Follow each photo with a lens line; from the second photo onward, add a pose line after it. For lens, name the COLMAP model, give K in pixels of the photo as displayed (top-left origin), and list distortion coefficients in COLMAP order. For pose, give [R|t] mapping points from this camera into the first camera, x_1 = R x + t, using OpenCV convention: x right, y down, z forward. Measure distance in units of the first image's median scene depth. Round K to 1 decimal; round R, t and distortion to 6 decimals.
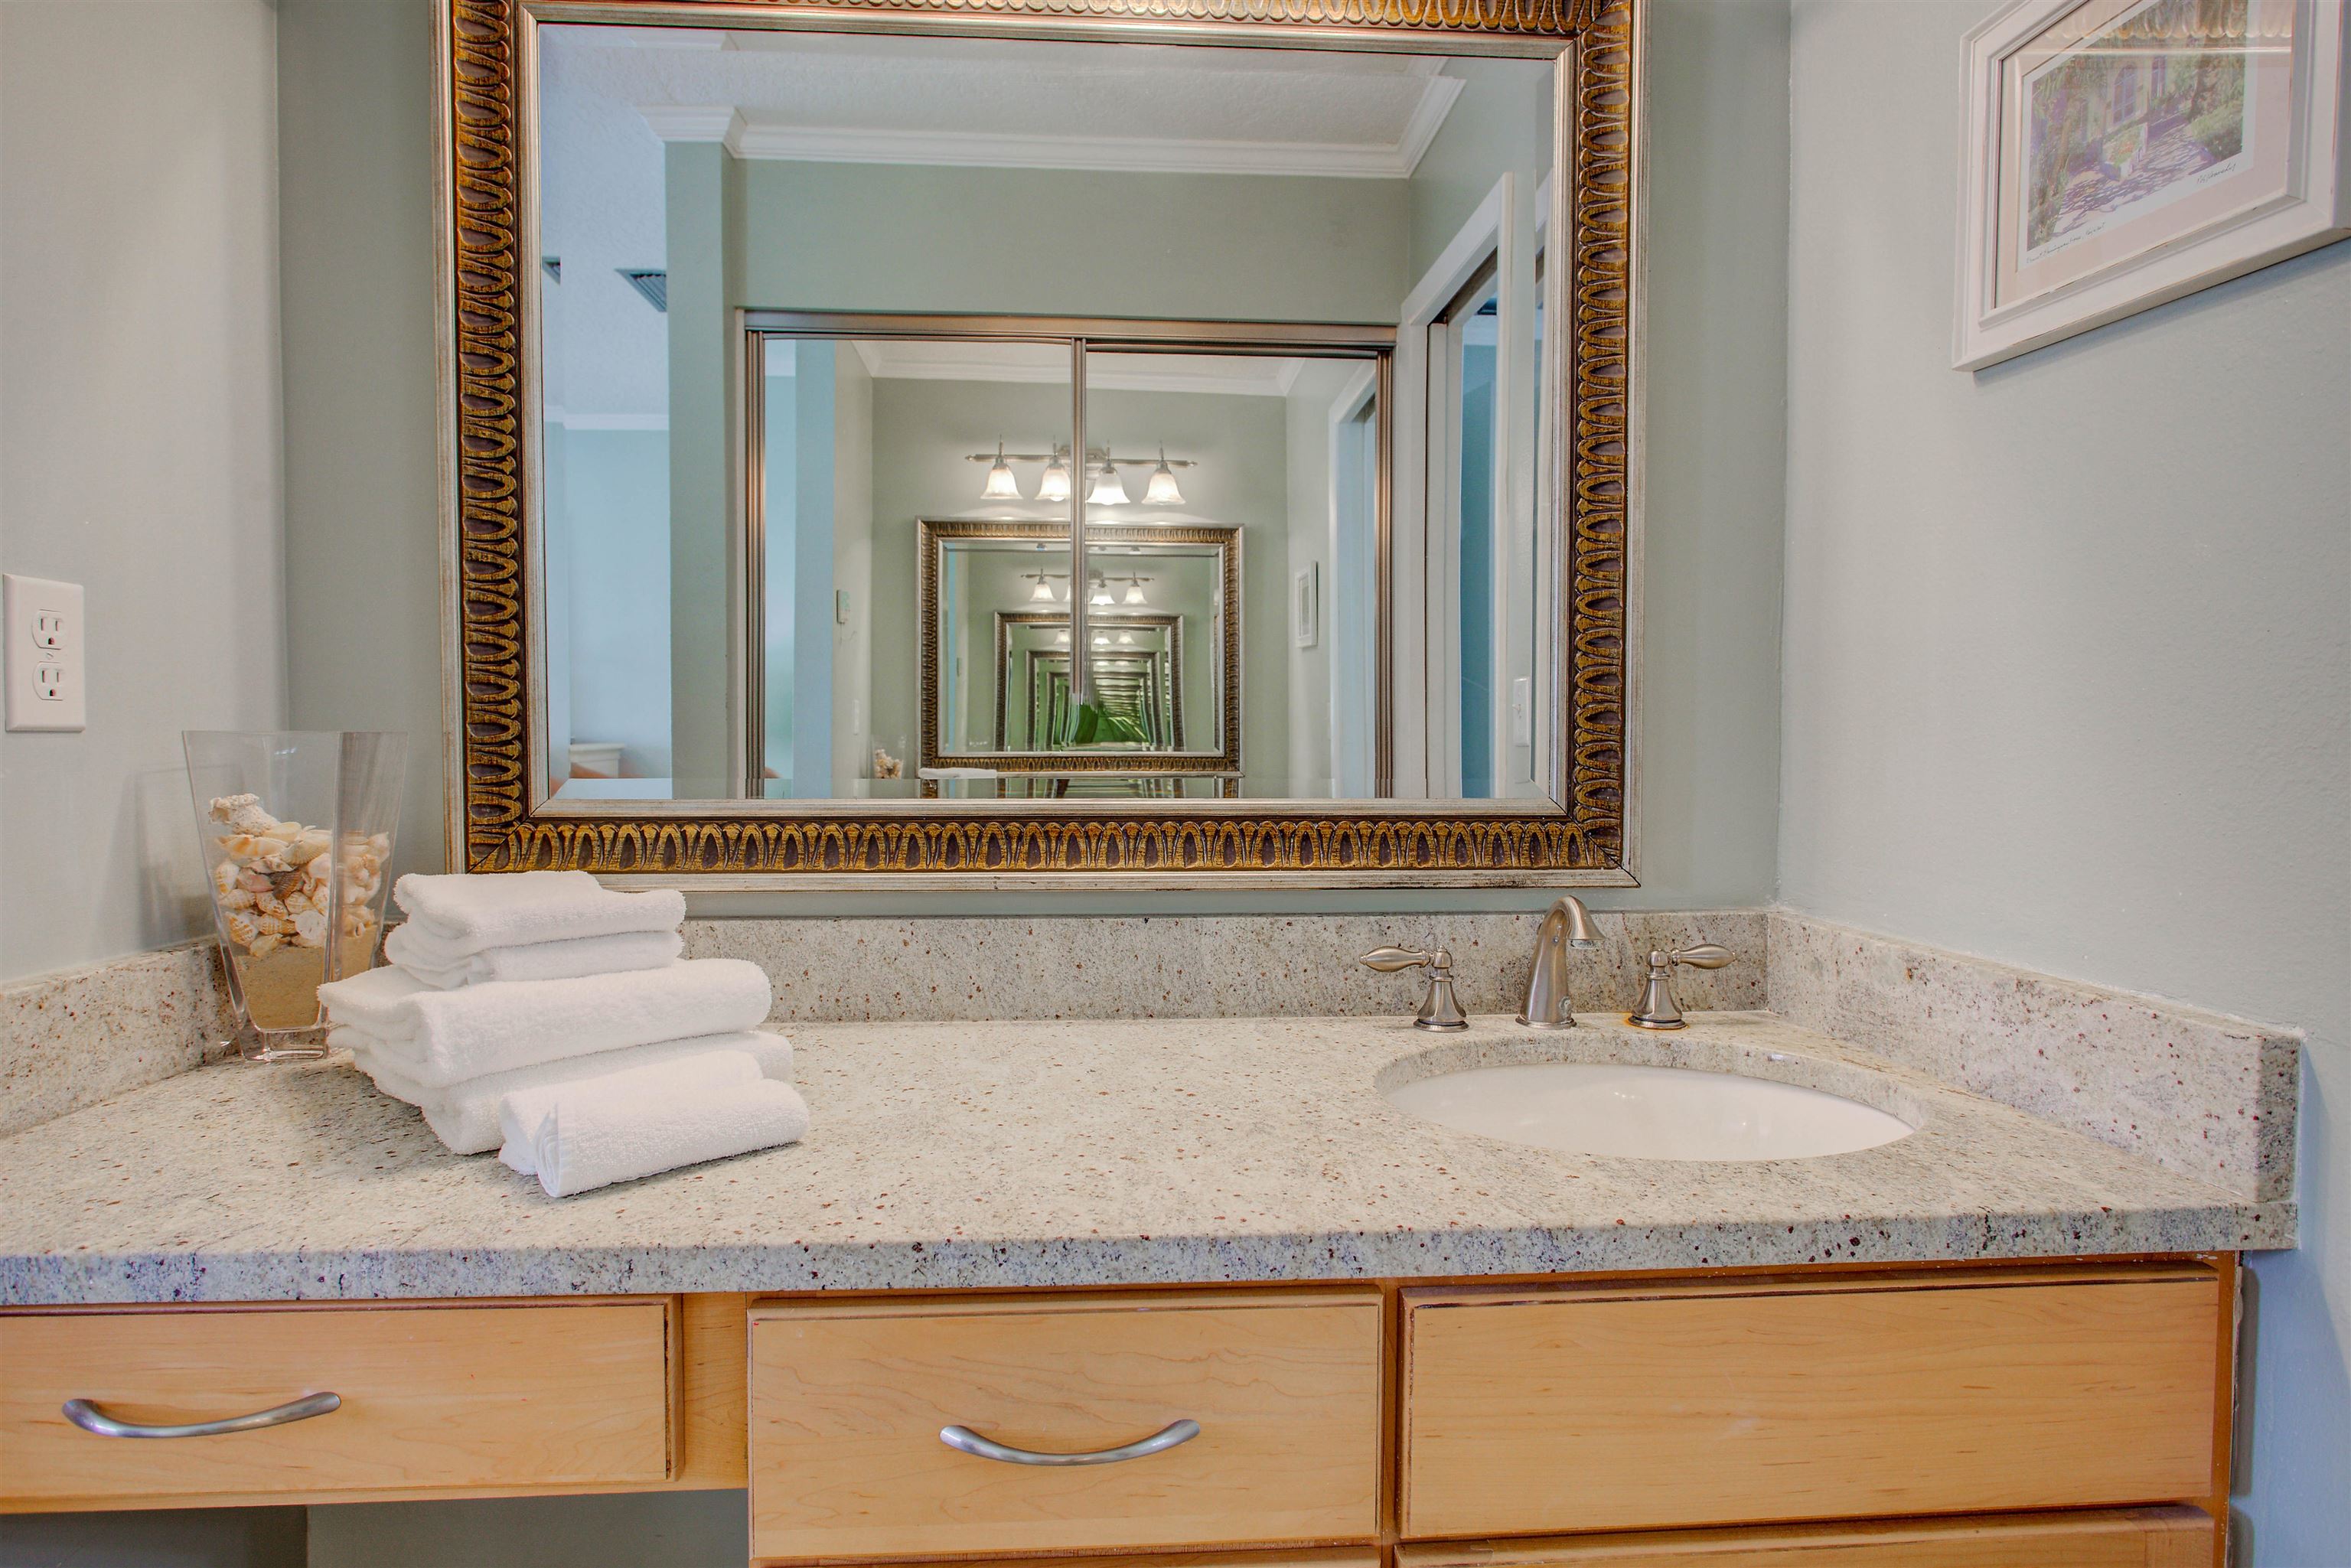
lens RADIAL K [[1225.8, 0, 1169.0], [0, 1225.8, 782.0], [0, 0, 1]] dist [-0.022437, 0.008361]
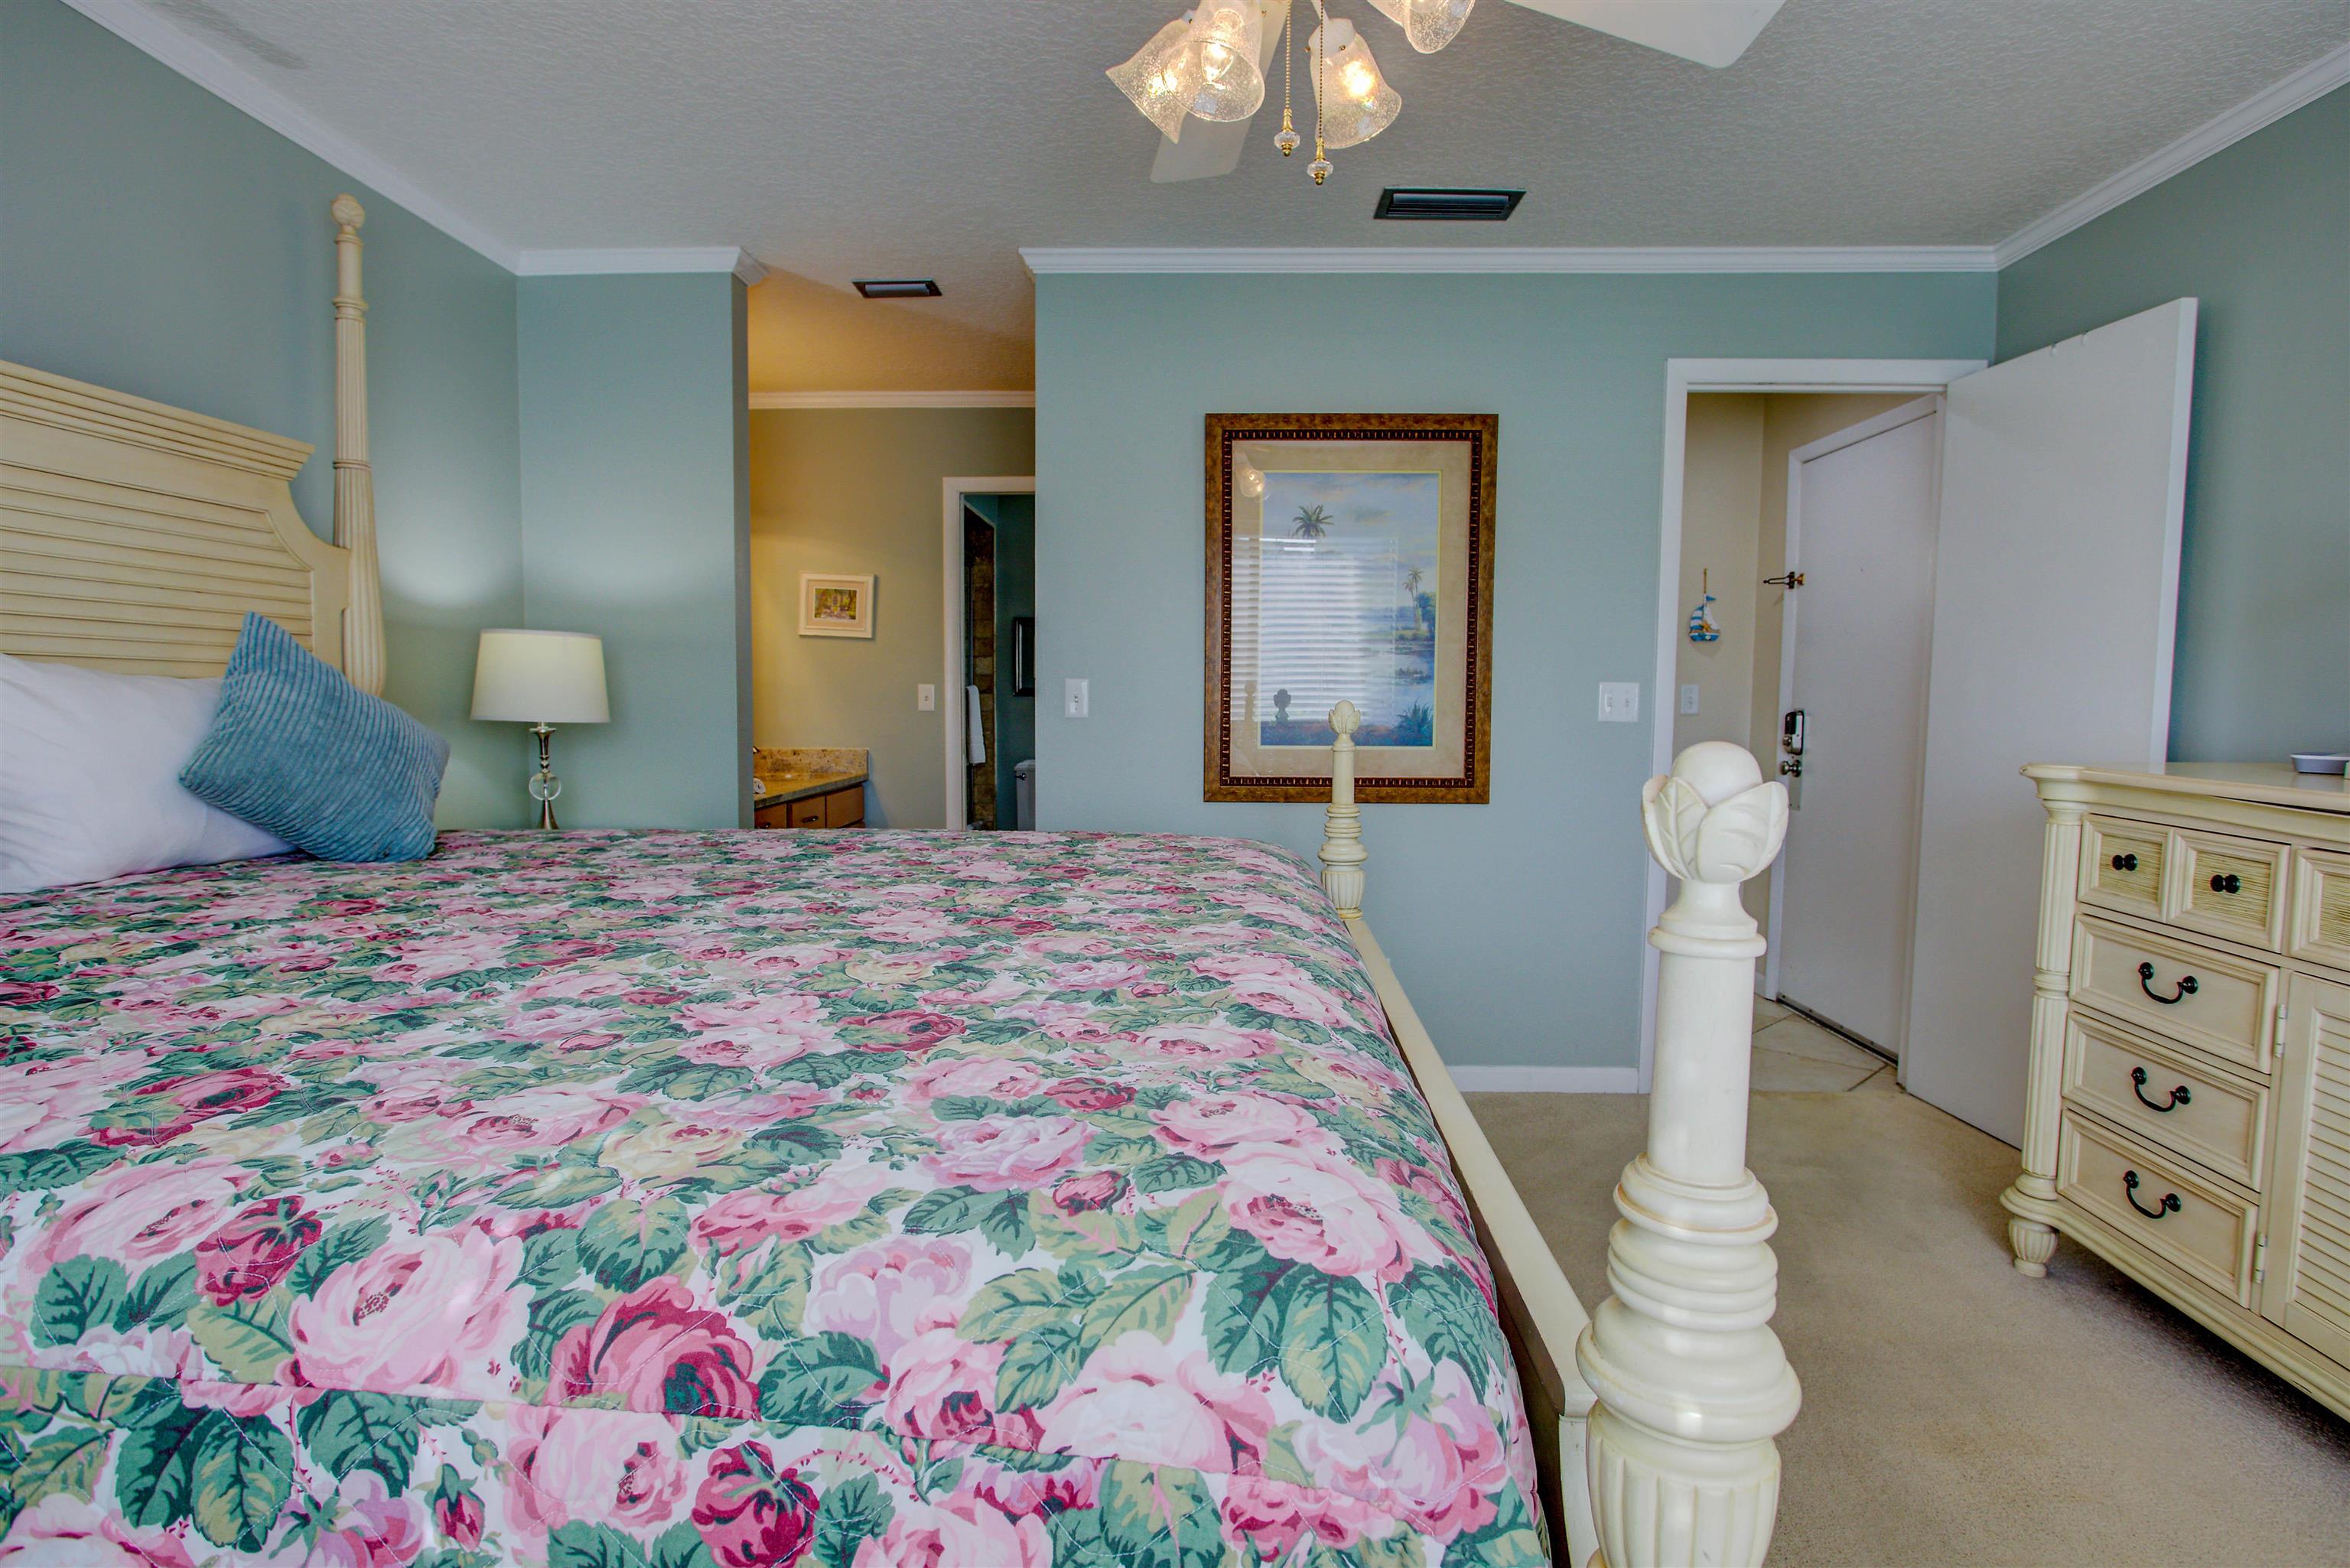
lens RADIAL K [[1225.2, 0, 1168.6], [0, 1225.2, 782.0], [0, 0, 1]] dist [-0.022437, 0.008361]
pose [[0.107869, -0.075938, 0.991261, -3.804672], [0.027295, 0.996929, 0.073402, -0.047037], [-0.993790, 0.019139, 0.109611, -0.971606]]
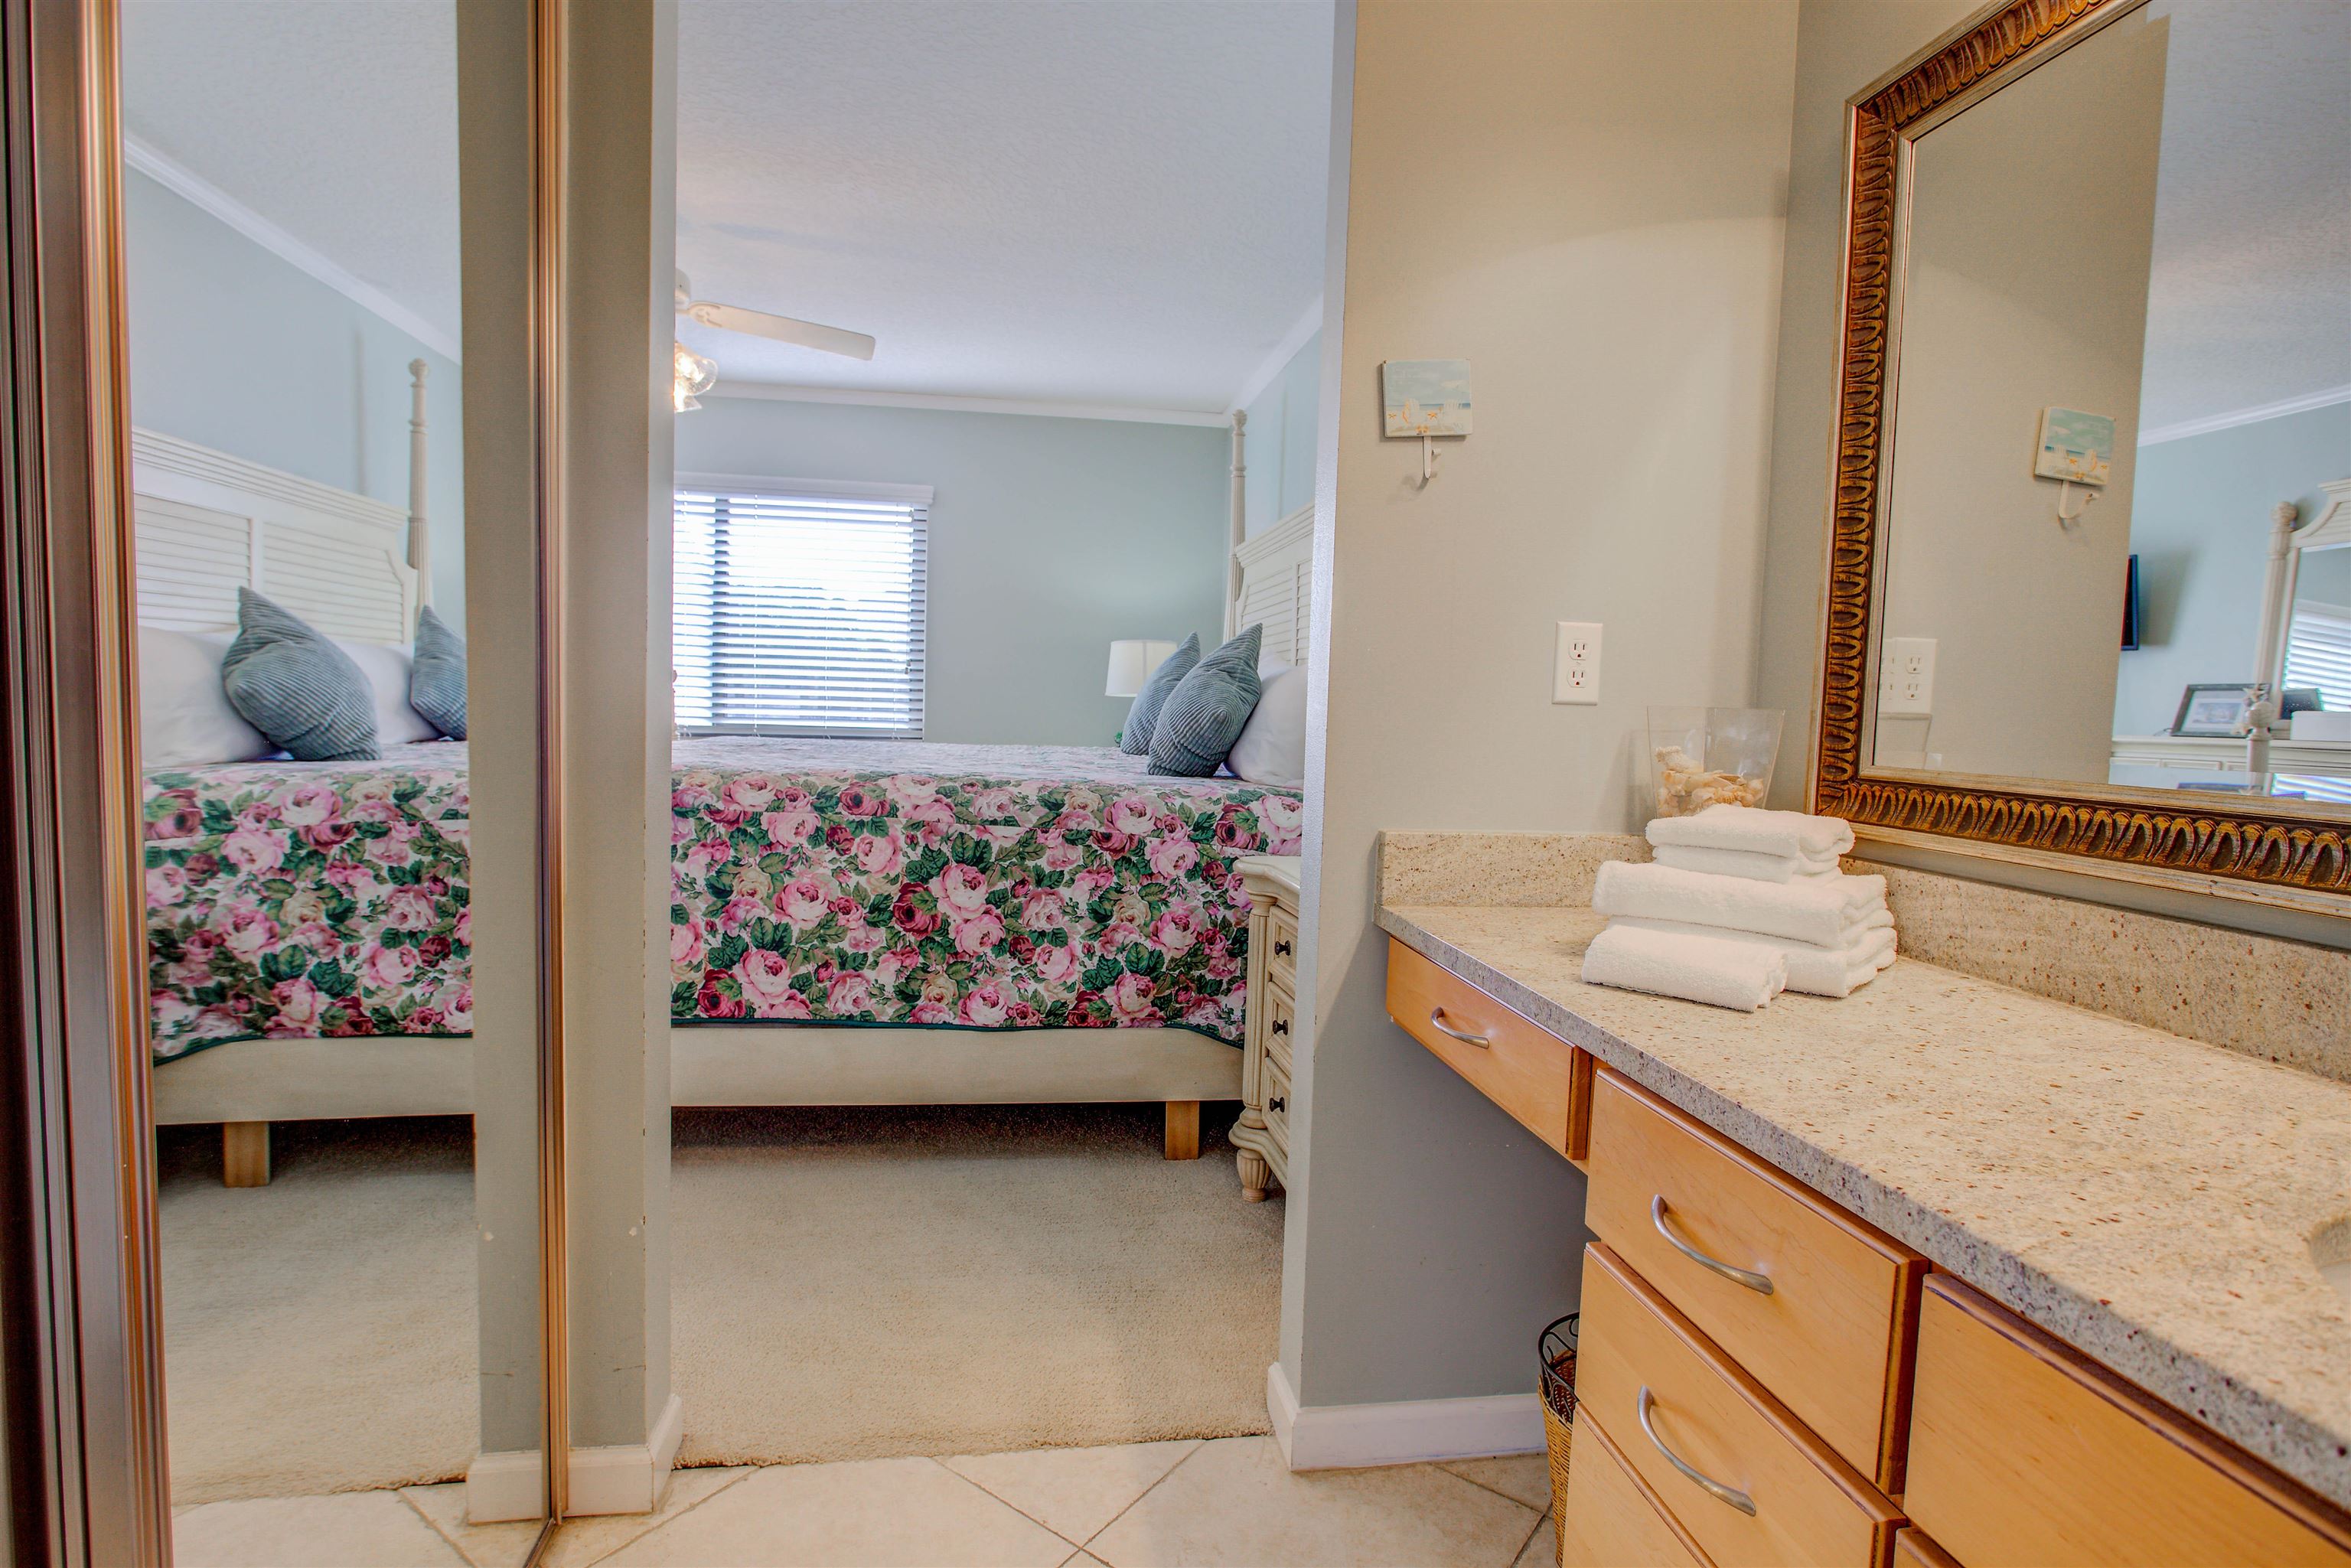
lens RADIAL K [[1182.1, 0, 1168.9], [0, 1182.1, 781.6], [0, 0, 1]] dist [-0.022586, 0.010368]
pose [[0.085207, 0.068535, -0.994003, 0.659325], [-0.068409, 0.995680, 0.062786, 0.004903], [0.994012, 0.062649, 0.089527, 0.175799]]
